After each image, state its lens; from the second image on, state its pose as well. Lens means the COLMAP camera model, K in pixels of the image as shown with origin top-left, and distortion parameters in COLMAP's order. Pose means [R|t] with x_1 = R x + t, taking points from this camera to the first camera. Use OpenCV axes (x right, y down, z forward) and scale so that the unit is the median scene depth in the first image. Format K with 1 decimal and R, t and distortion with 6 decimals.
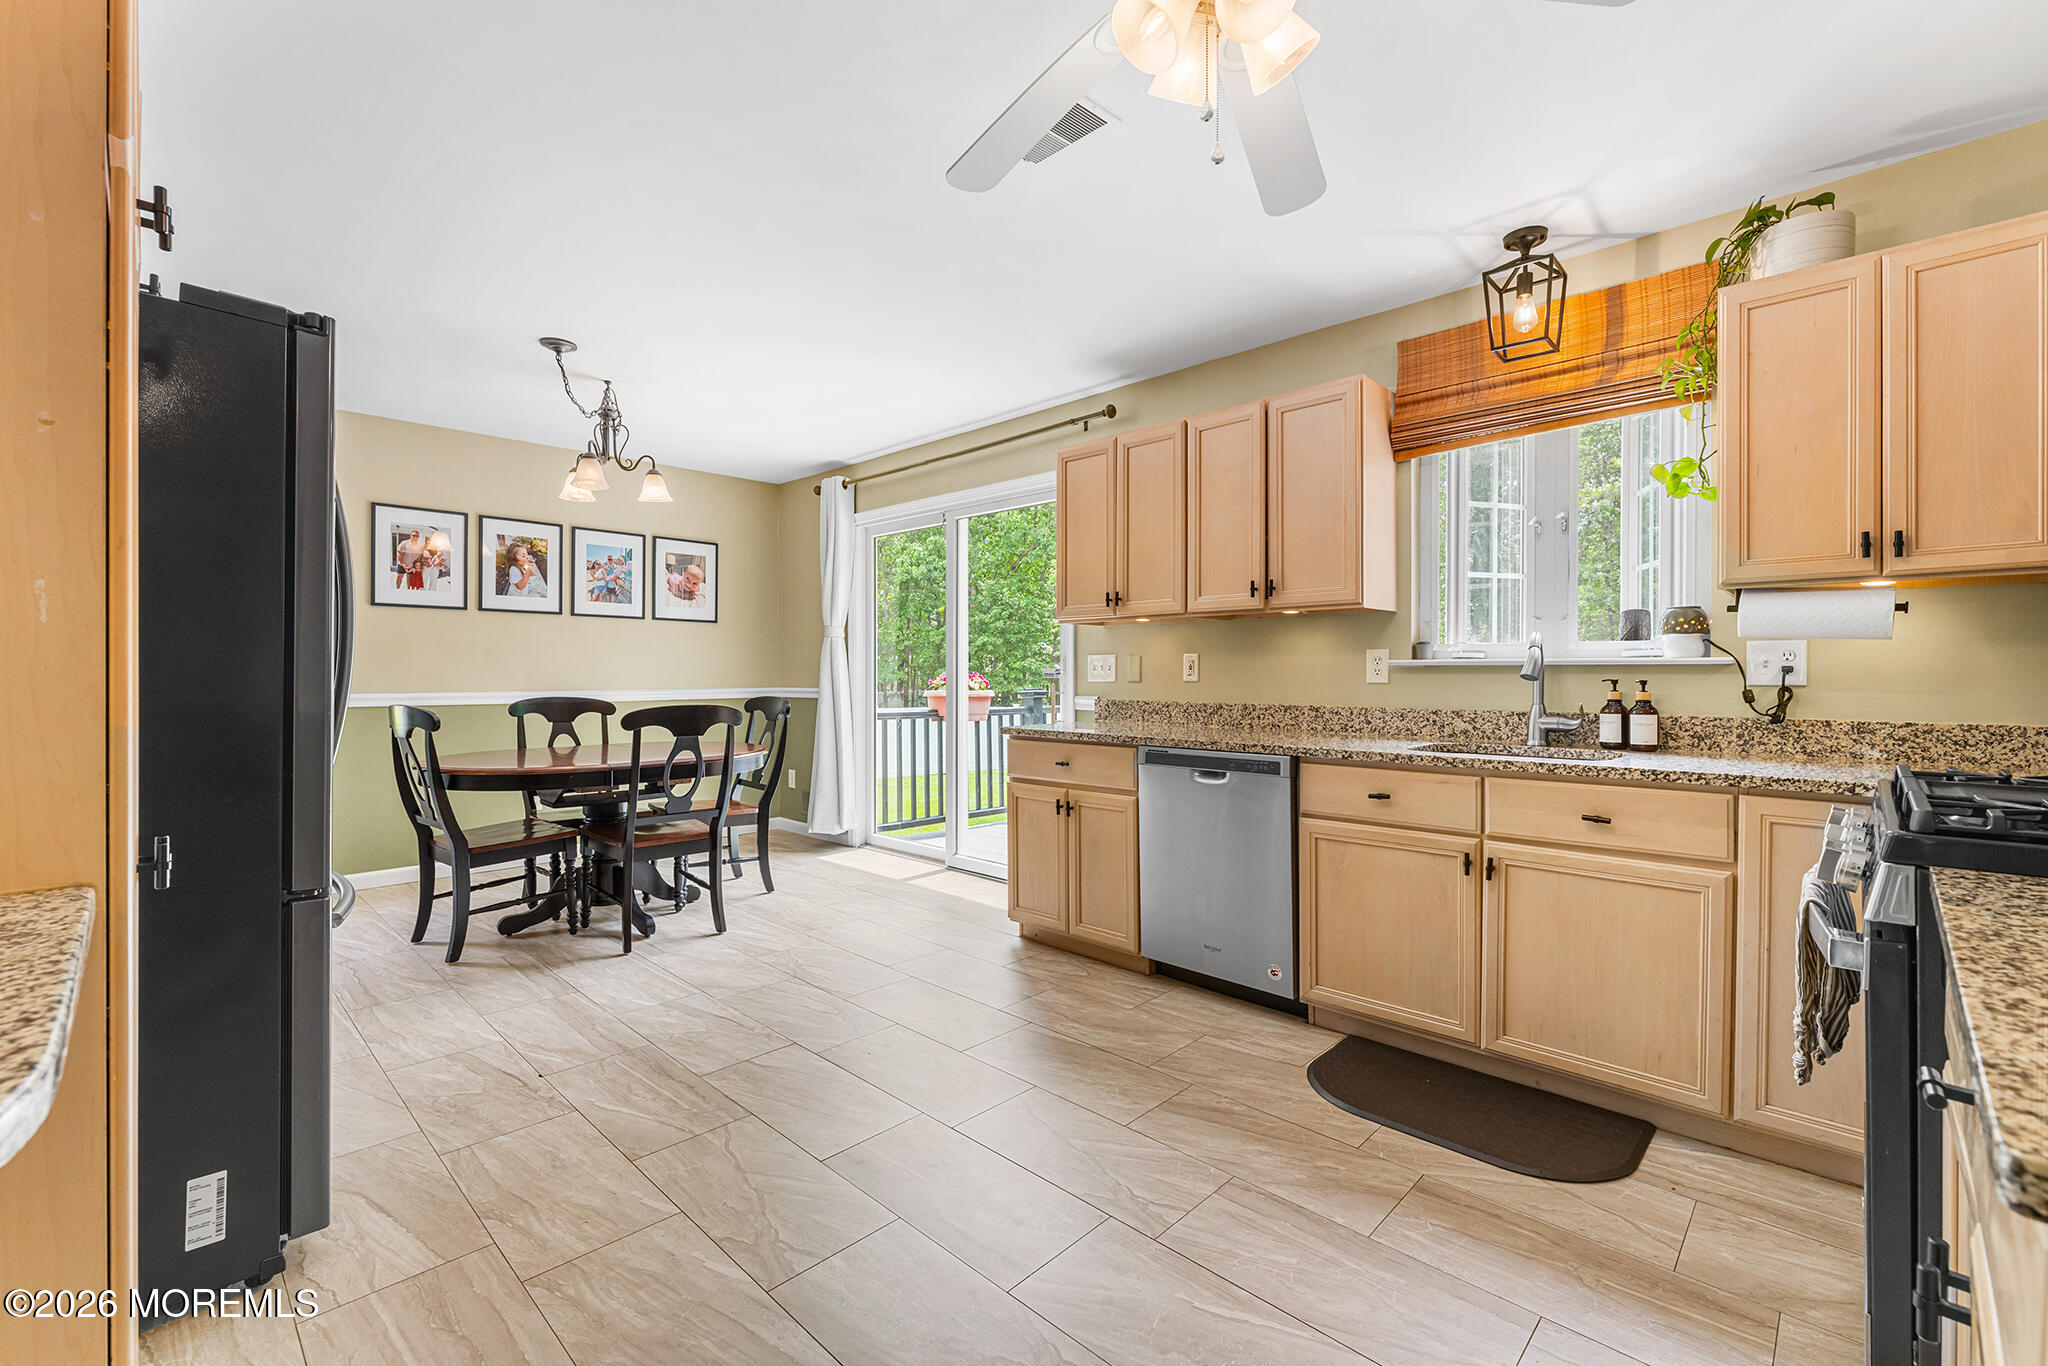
lens RADIAL K [[880.5, 0, 1042.3], [0, 880.5, 678.9], [0, 0, 1]] dist [-0.000840, 0.000976]
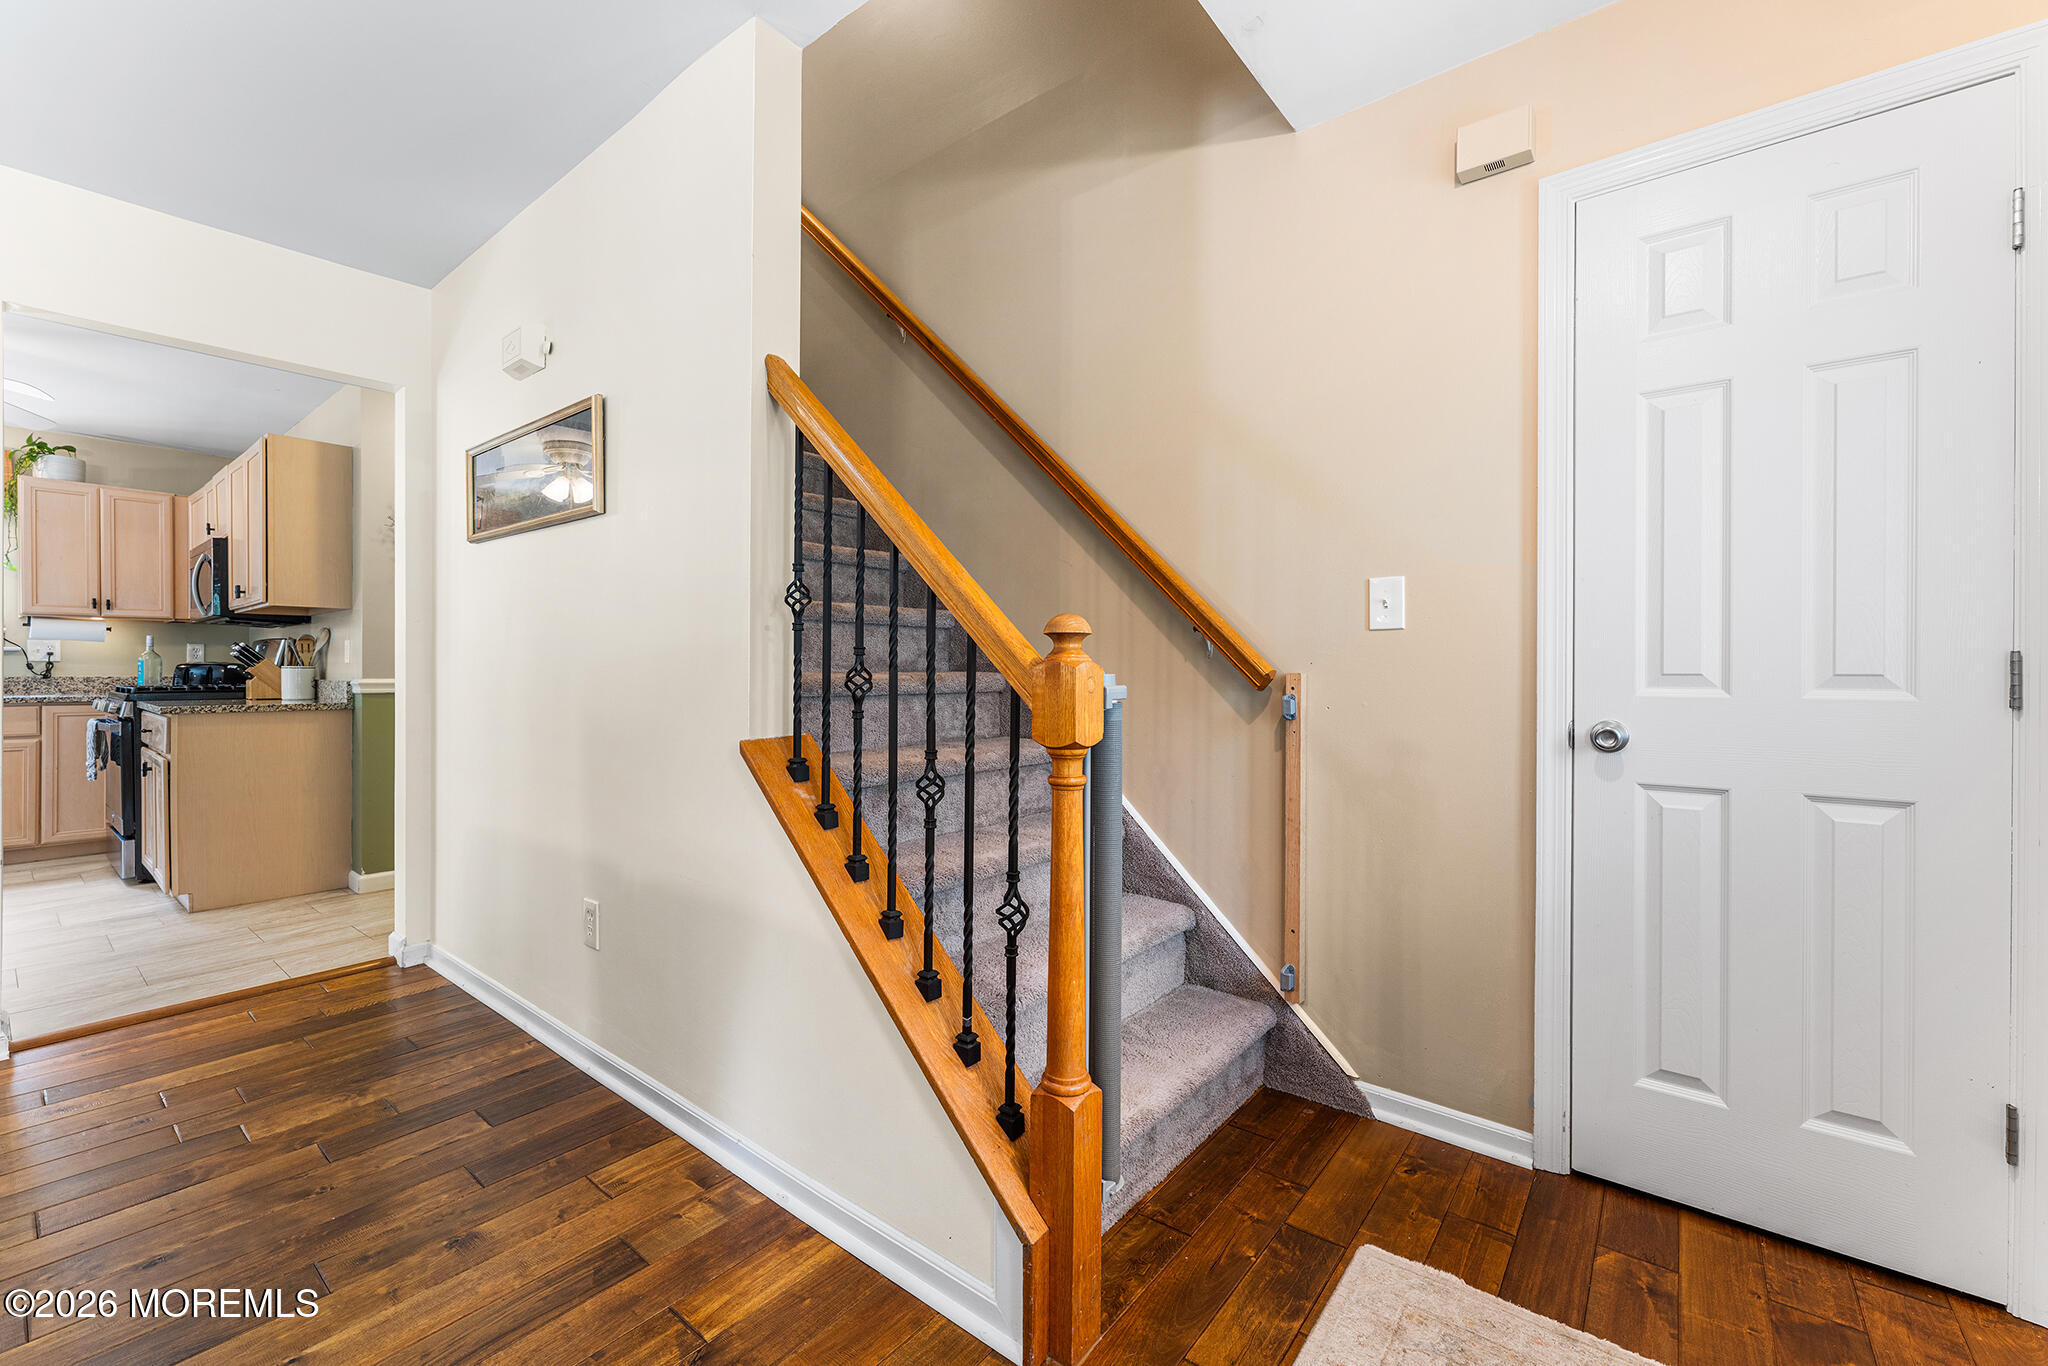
lens RADIAL K [[828.8, 0, 1009.6], [0, 828.8, 677.2], [0, 0, 1]] dist [0.000965, -0.001378]
pose [[-0.077785, -0.007928, 0.996939, -1.328426], [0.004843, 0.999954, 0.008330, 0.040176], [-0.996958, 0.005477, -0.077743, -1.157980]]
